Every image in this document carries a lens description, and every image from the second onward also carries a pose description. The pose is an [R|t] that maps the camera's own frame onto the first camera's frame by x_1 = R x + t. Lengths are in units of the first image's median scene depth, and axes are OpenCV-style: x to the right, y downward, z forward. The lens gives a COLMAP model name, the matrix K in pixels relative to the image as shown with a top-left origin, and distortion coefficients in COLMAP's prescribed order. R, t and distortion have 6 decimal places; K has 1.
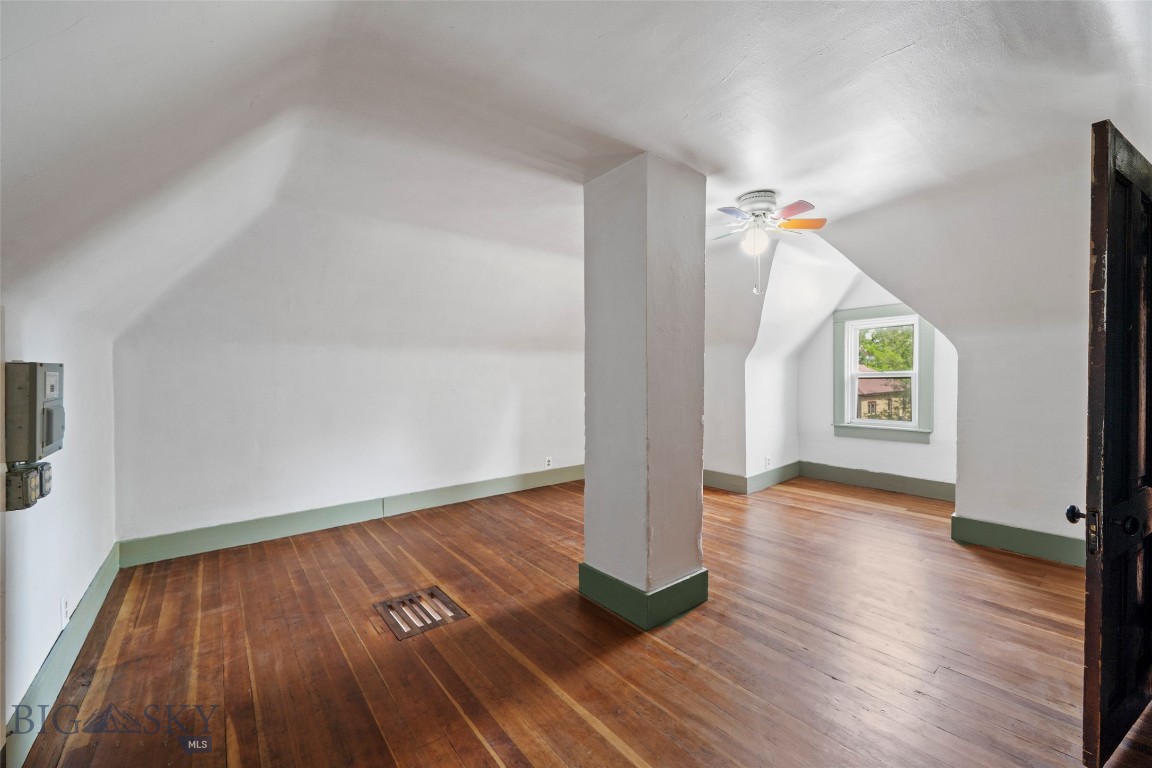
lens RADIAL K [[472.5, 0, 576.5], [0, 472.5, 379.3], [0, 0, 1]] dist [-0.001526, 0.000183]
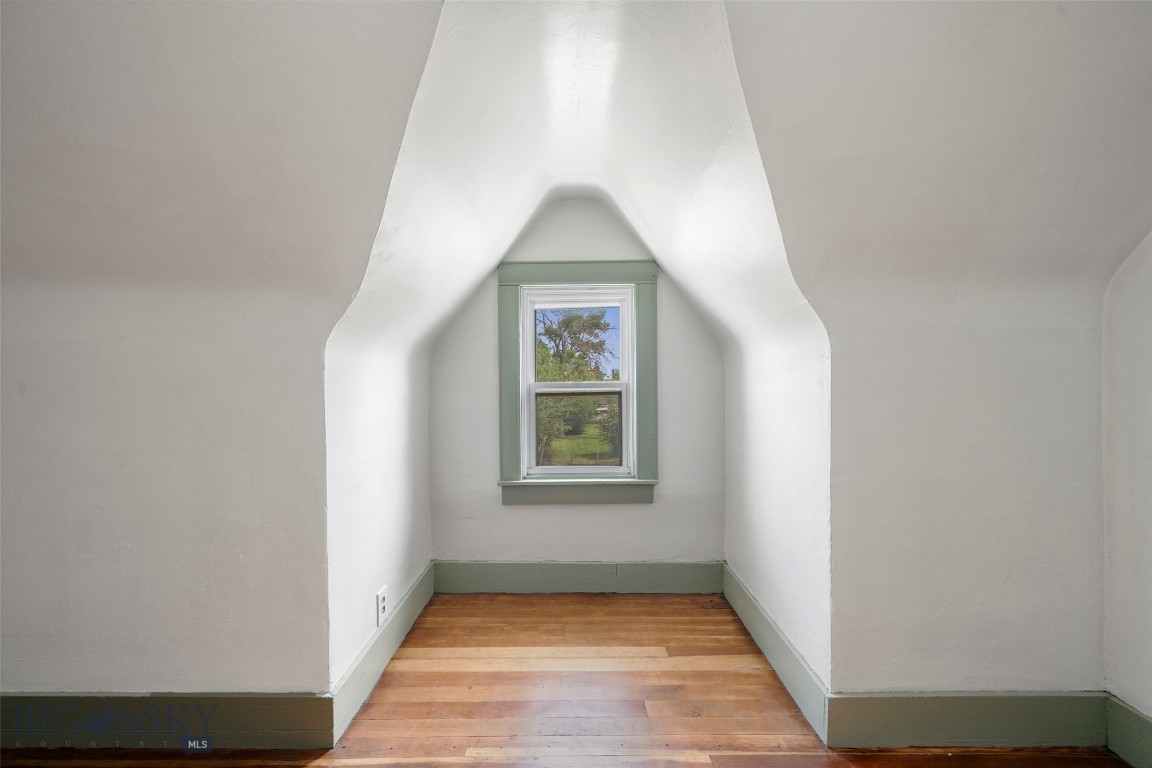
lens RADIAL K [[455.7, 0, 574.5], [0, 455.7, 386.8], [0, 0, 1]] dist [-0.002895, 0.000447]
pose [[0.626287, -0.002112, 0.779590, 0.333688], [0.010186, 0.999933, -0.005474, -0.010585], [-0.779526, 0.011369, 0.626266, 1.012045]]
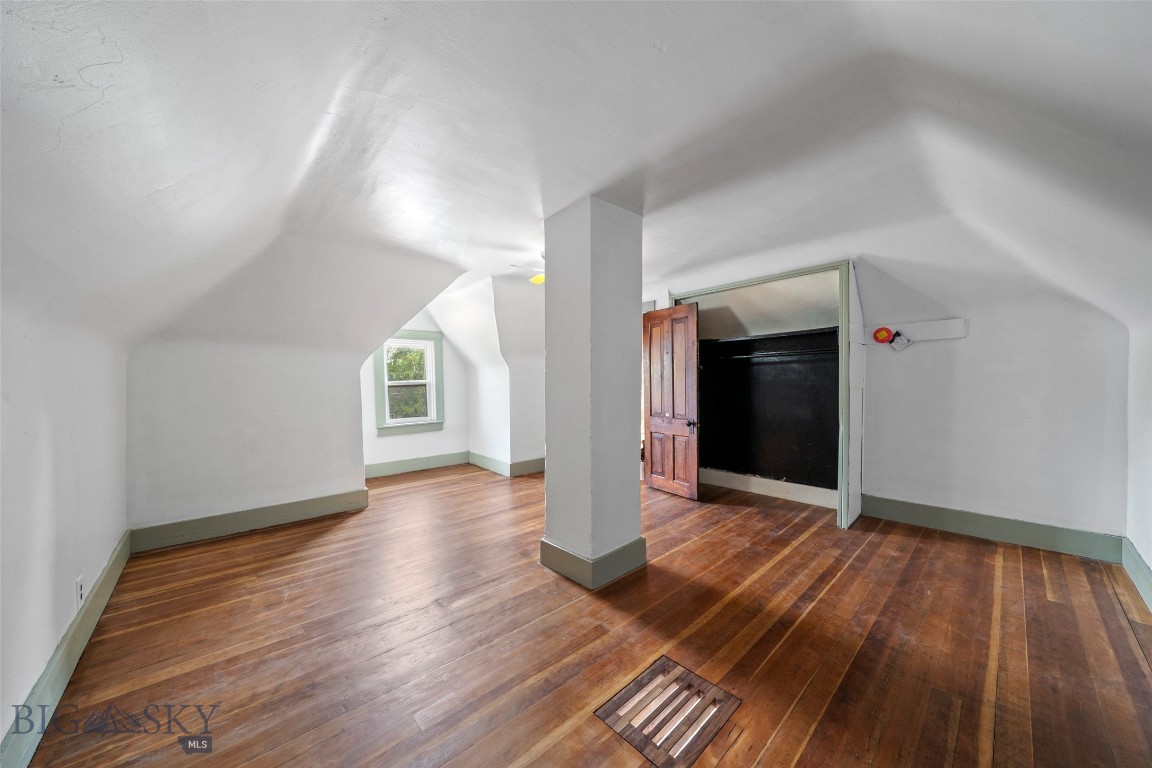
lens RADIAL K [[395.9, 0, 582.1], [0, 395.9, 381.6], [0, 0, 1]] dist [-0.001042, -0.000103]
pose [[-0.087215, 0.005753, 0.996173, -0.743354], [0.021753, 0.999756, -0.003870, -0.001057], [-0.995952, 0.021333, -0.087319, 0.950913]]
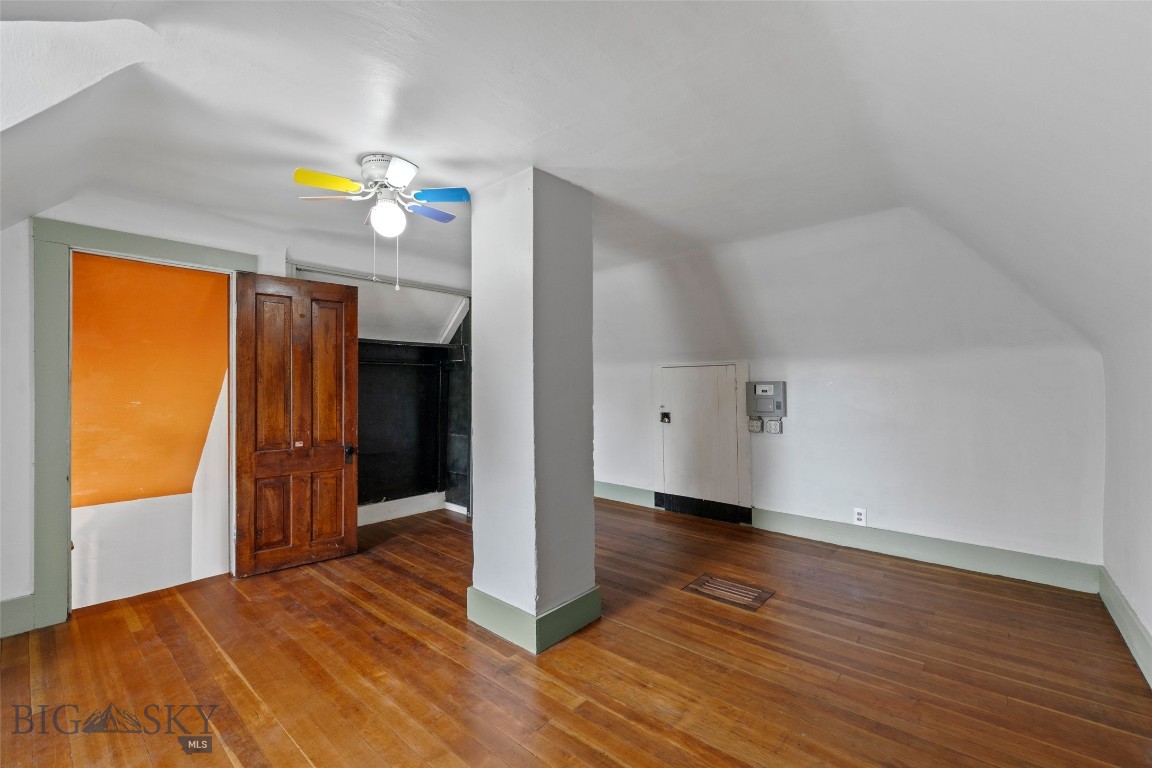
lens RADIAL K [[455.7, 0, 574.5], [0, 455.7, 386.8], [0, 0, 1]] dist [-0.002895, 0.000447]
pose [[-0.985188, 0.006802, -0.171345, 0.186019], [0.006062, 0.999970, 0.004844, -0.014391], [0.171373, 0.003733, -0.985199, 1.652583]]
